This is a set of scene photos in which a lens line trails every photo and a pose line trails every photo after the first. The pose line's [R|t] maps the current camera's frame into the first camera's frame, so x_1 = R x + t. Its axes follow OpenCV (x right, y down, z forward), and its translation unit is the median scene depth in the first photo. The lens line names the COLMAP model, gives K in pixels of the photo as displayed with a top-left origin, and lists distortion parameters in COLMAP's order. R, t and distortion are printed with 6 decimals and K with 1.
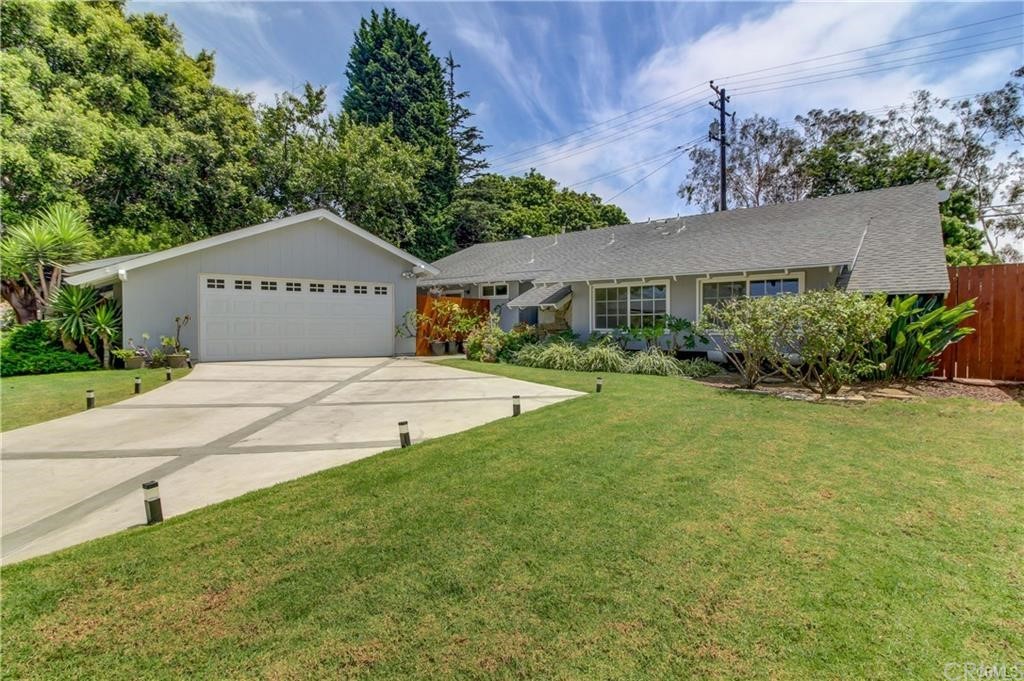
lens RADIAL K [[469.0, 0, 514.1], [0, 469.0, 336.0], [0, 0, 1]] dist [0.018608, -0.012396]
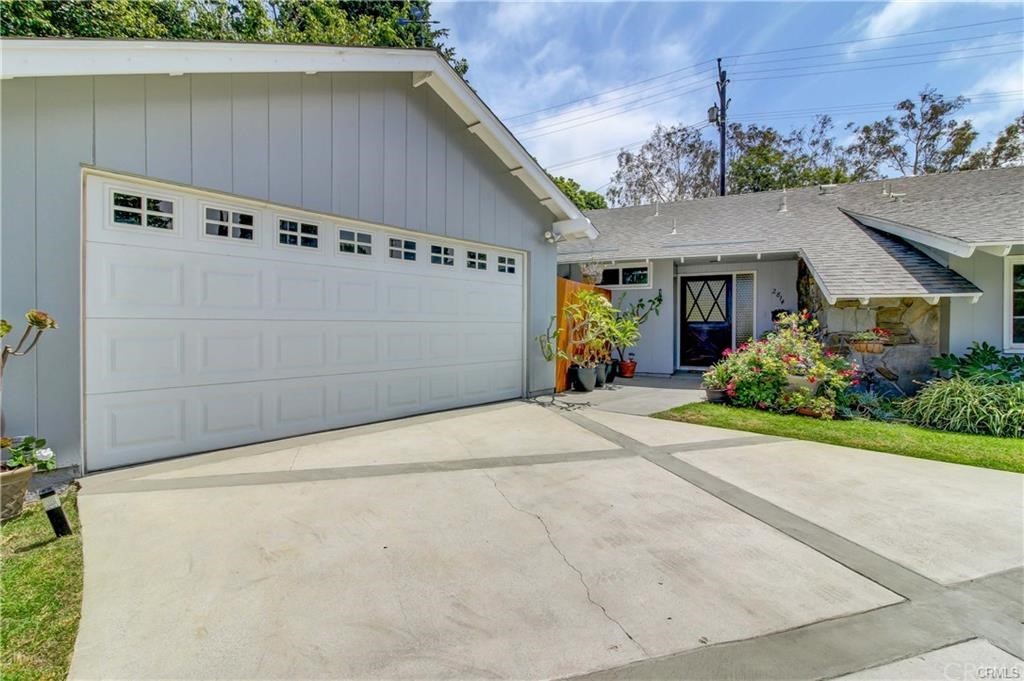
lens RADIAL K [[469.0, 0, 514.1], [0, 469.0, 336.0], [0, 0, 1]] dist [0.018608, -0.012396]
pose [[0.967620, -0.002138, 0.252404, -0.383715], [0.004628, 0.999946, -0.009271, -0.018201], [-0.252370, 0.010139, 0.967578, 0.510948]]
